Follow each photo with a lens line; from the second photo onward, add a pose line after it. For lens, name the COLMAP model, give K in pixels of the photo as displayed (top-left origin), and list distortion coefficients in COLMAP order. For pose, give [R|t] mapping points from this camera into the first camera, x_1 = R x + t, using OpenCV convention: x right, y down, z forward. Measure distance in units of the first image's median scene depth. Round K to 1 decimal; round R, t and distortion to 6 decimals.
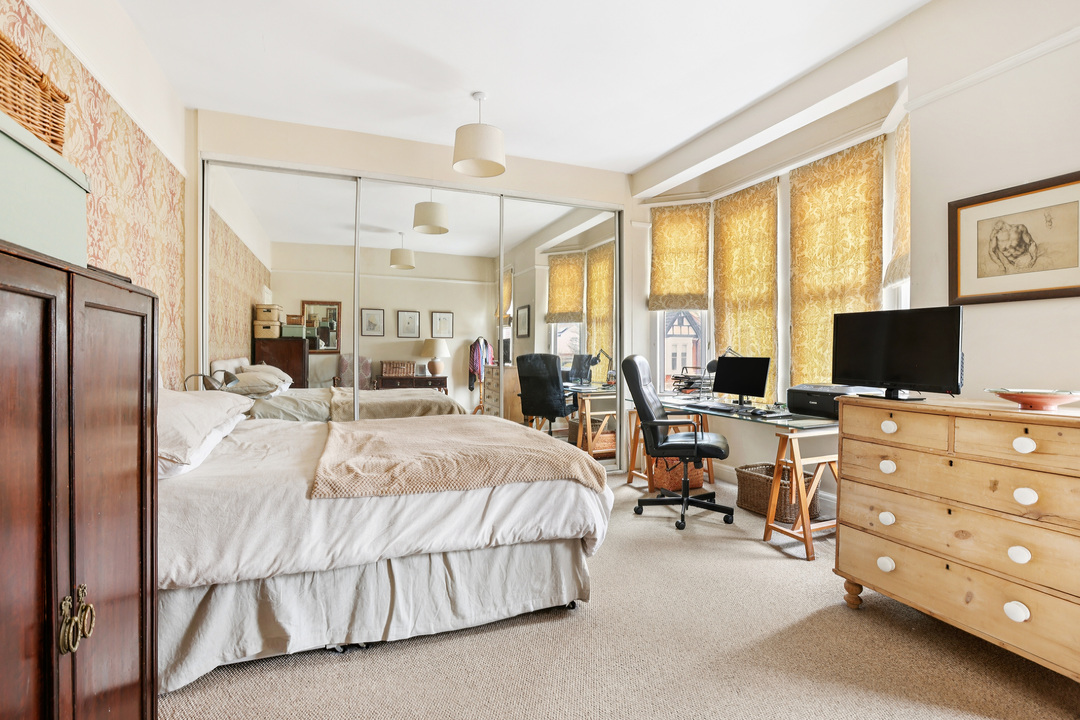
lens RADIAL K [[483.0, 0, 557.2], [0, 483.0, 355.4], [0, 0, 1]] dist [-0.054334, 0.026854]
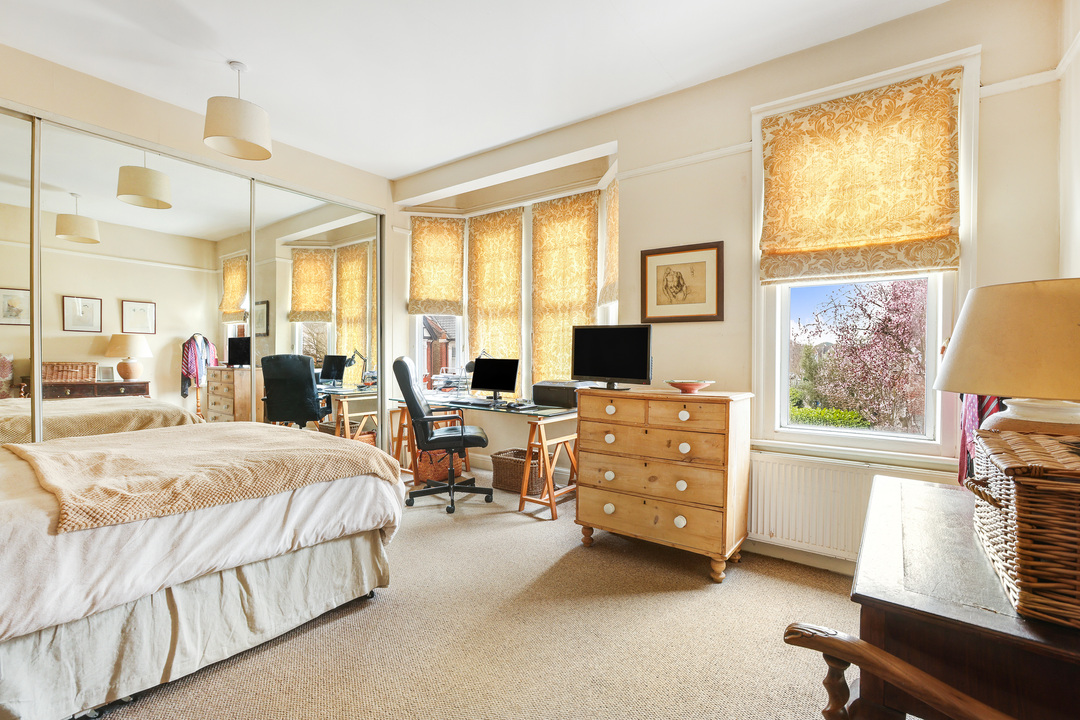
lens RADIAL K [[483.0, 0, 557.2], [0, 483.0, 355.4], [0, 0, 1]] dist [-0.054334, 0.026854]
pose [[0.842958, 0.005752, 0.537949, -0.130591], [-0.004891, 0.999983, -0.003030, -0.001708], [-0.537957, -0.000077, 0.842972, -0.072094]]
